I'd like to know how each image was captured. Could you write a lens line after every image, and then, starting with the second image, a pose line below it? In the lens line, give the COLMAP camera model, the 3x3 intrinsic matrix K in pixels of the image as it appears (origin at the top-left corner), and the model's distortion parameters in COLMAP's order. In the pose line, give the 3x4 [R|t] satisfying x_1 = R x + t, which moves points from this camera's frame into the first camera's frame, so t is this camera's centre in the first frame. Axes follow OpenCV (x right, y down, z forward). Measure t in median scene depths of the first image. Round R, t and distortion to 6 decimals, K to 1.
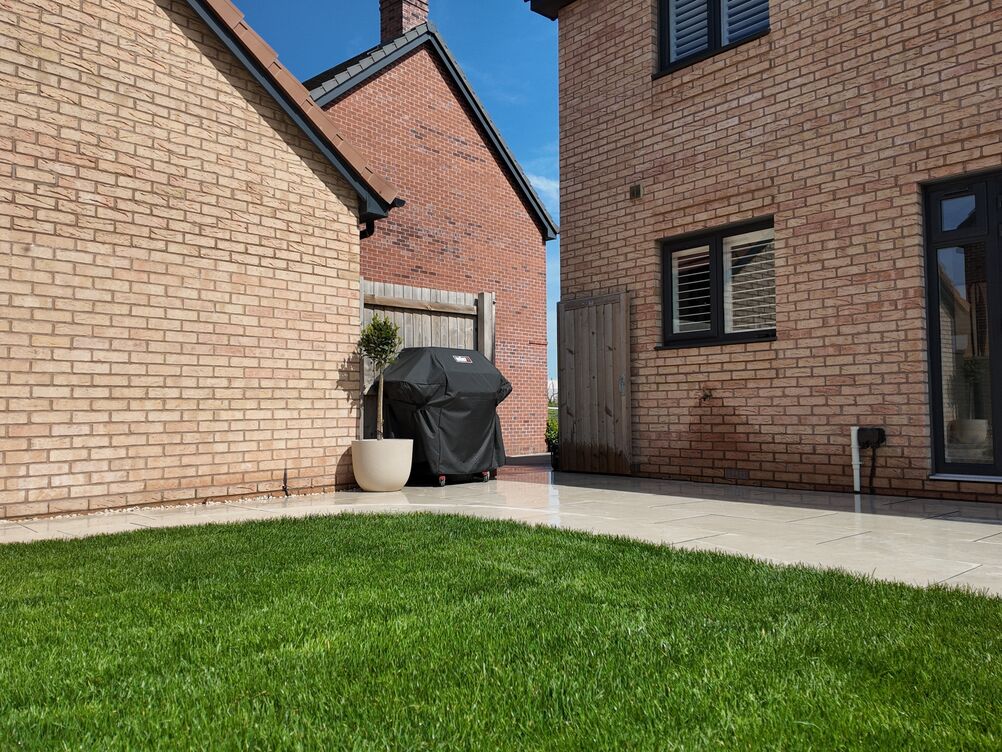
lens RADIAL K [[780.4, 0, 506.1], [0, 780.4, 373.1], [0, 0, 1]] dist [0.097891, -0.141508]
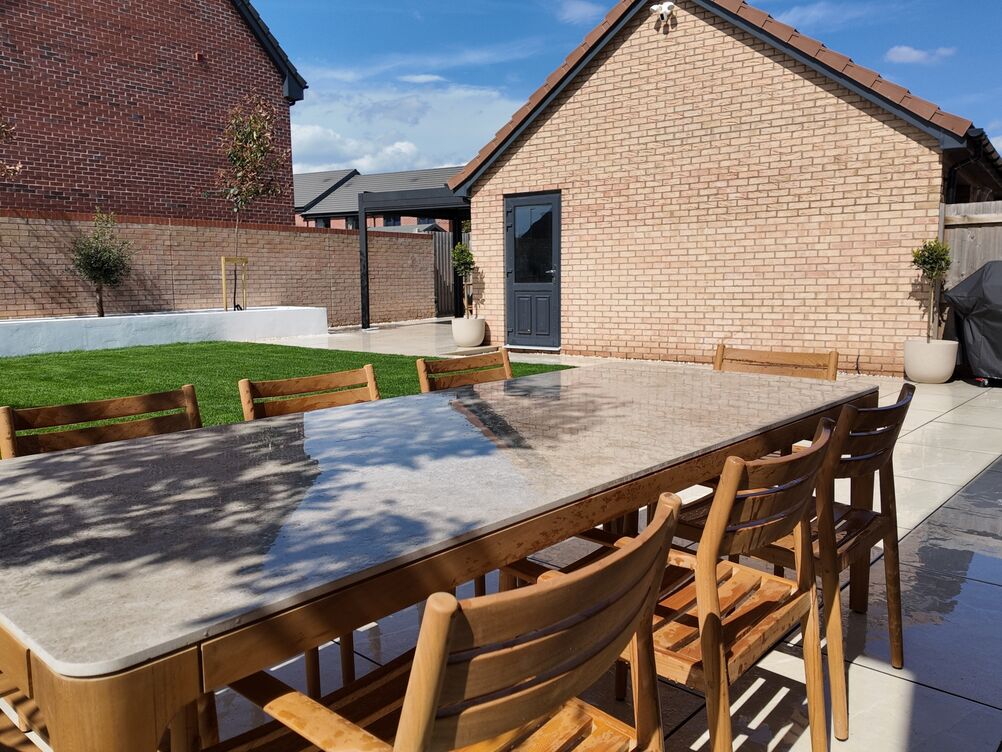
lens RADIAL K [[780.4, 0, 518.3], [0, 780.4, 371.8], [0, 0, 1]] dist [0.097891, -0.141508]
pose [[0.117338, 0.130533, -0.984476, 1.030048], [0.063120, 0.988339, 0.138568, -0.083731], [0.991084, -0.078399, 0.107730, 0.223104]]
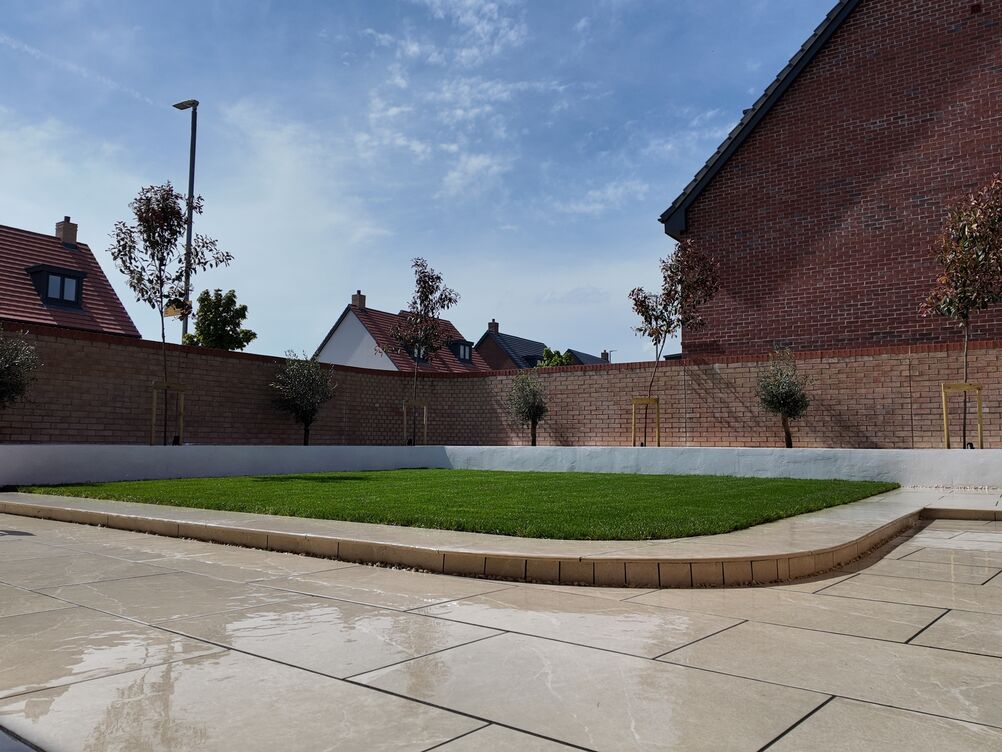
lens RADIAL K [[780.4, 0, 503.8], [0, 780.4, 375.8], [0, 0, 1]] dist [0.097891, -0.141508]
pose [[-0.988481, -0.010447, -0.150987, 0.085903], [0.012270, 0.988800, -0.148744, 0.075560], [0.150850, -0.148883, -0.977281, 1.192083]]
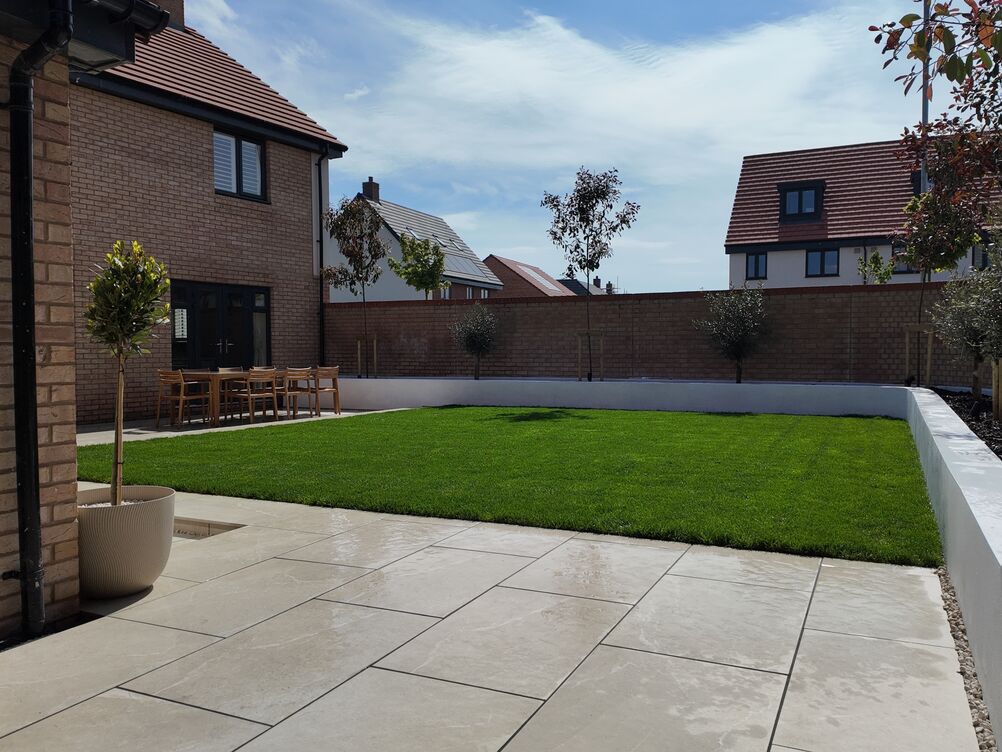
lens RADIAL K [[780.4, 0, 507.0], [0, 780.4, 373.2], [0, 0, 1]] dist [0.097891, -0.141508]
pose [[-0.279901, -0.022735, 0.959760, -1.410558], [-0.049128, 0.998749, 0.009331, -0.064992], [-0.958771, -0.044540, -0.280668, 0.209689]]
